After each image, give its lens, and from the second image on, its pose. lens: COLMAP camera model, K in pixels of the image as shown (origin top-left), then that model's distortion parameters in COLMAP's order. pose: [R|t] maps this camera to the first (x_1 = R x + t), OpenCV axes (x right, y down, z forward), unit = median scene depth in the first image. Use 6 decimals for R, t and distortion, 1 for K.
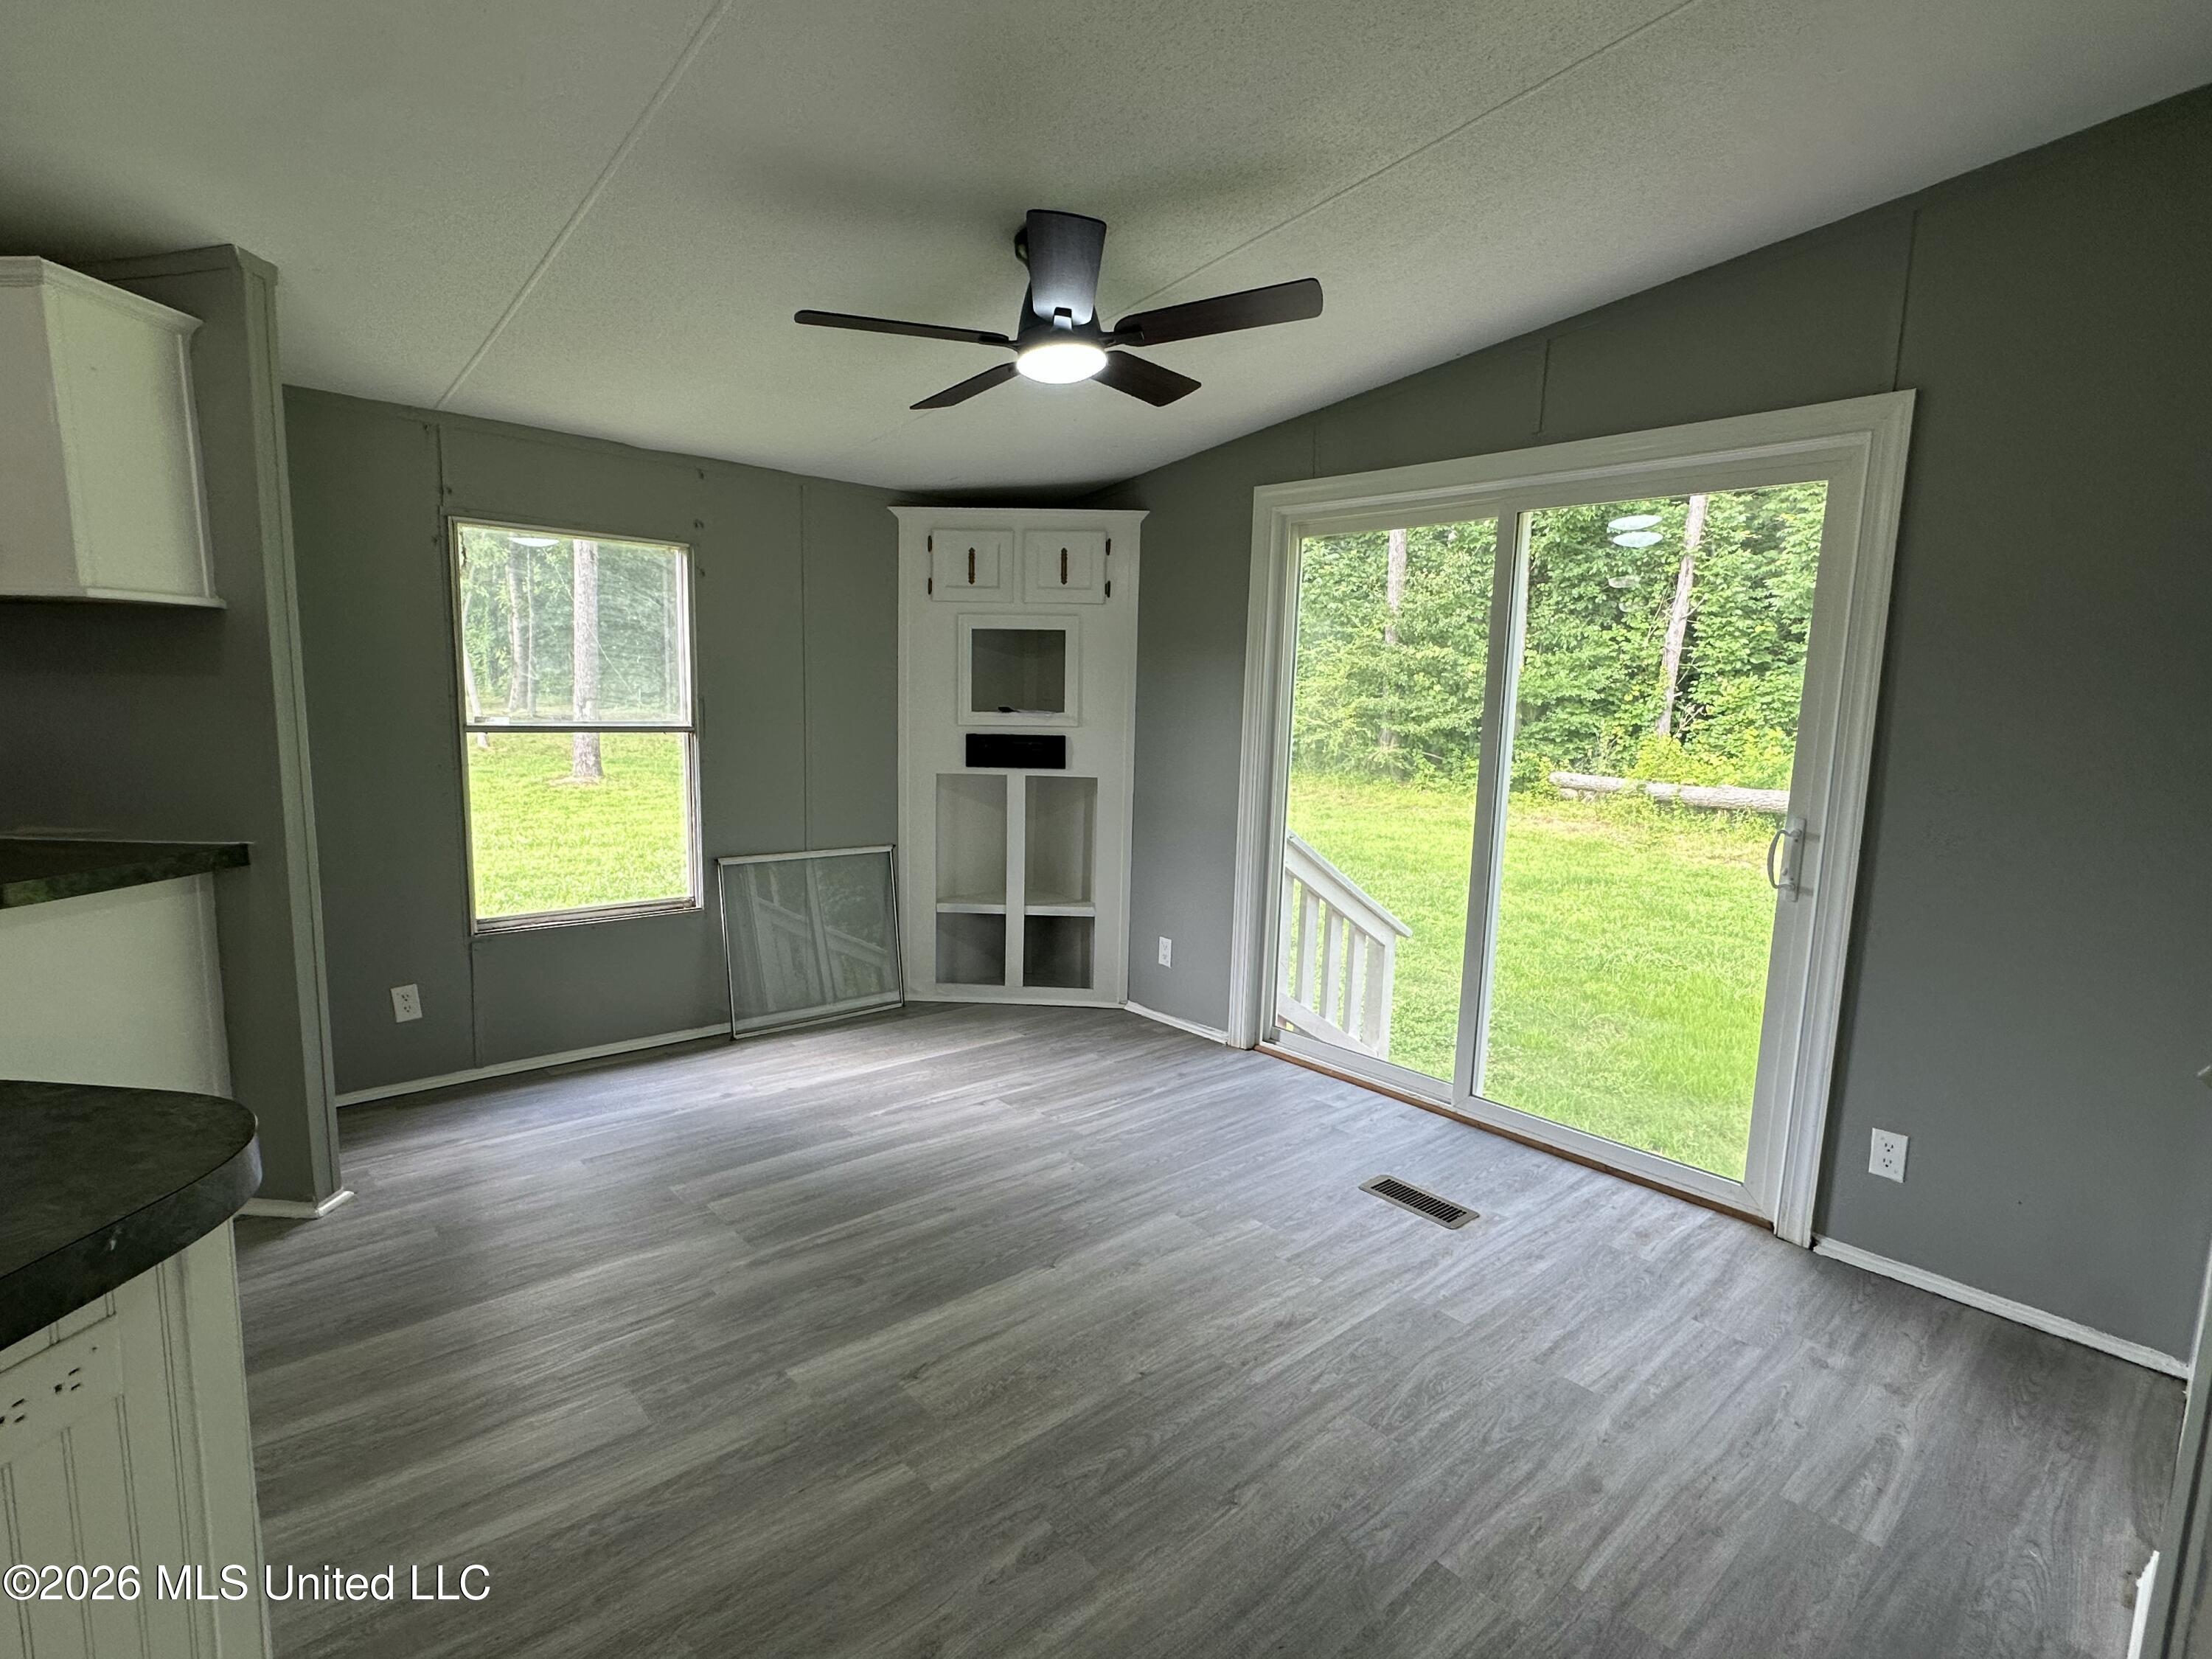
lens RADIAL K [[1068.7, 0, 1101.3], [0, 1068.7, 837.0], [0, 0, 1]] dist [-0.001539, -0.000681]
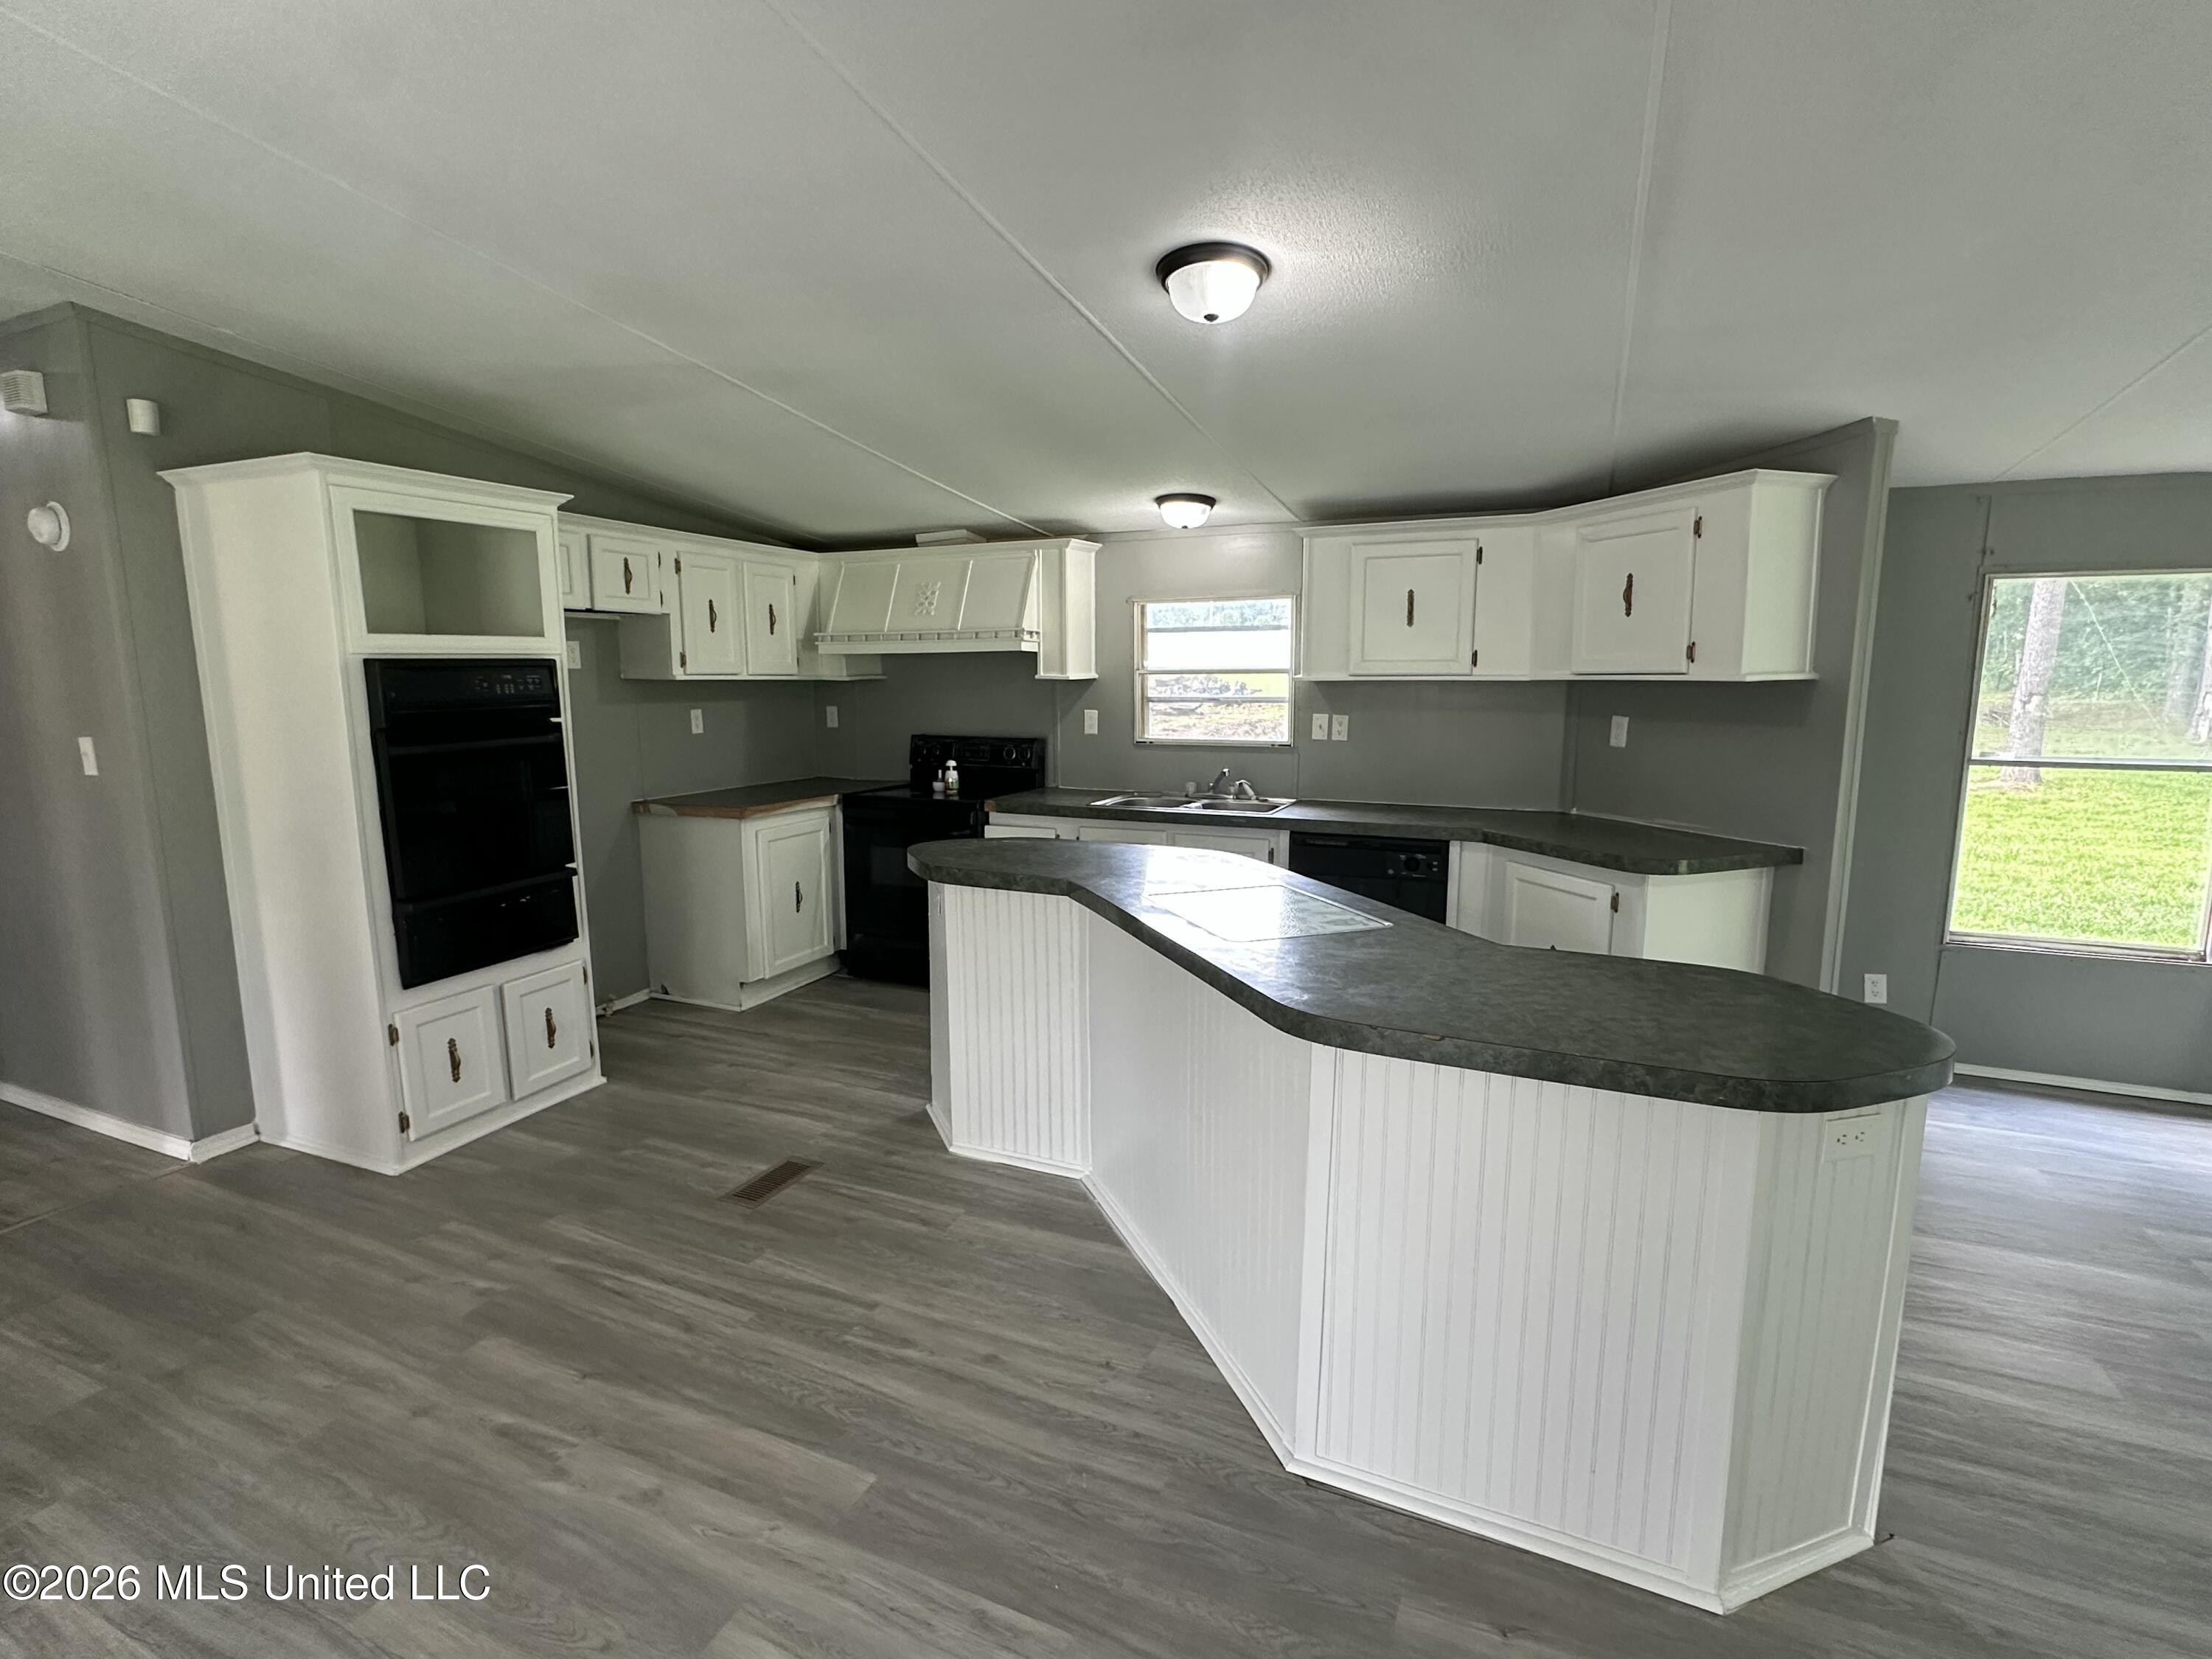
lens RADIAL K [[1068.7, 0, 1101.3], [0, 1068.7, 837.0], [0, 0, 1]] dist [-0.001539, -0.000681]
pose [[0.411157, 0.117238, -0.903994, 0.053584], [-0.104328, 0.991231, 0.081100, -0.018788], [0.905575, 0.060967, 0.419783, -0.291896]]
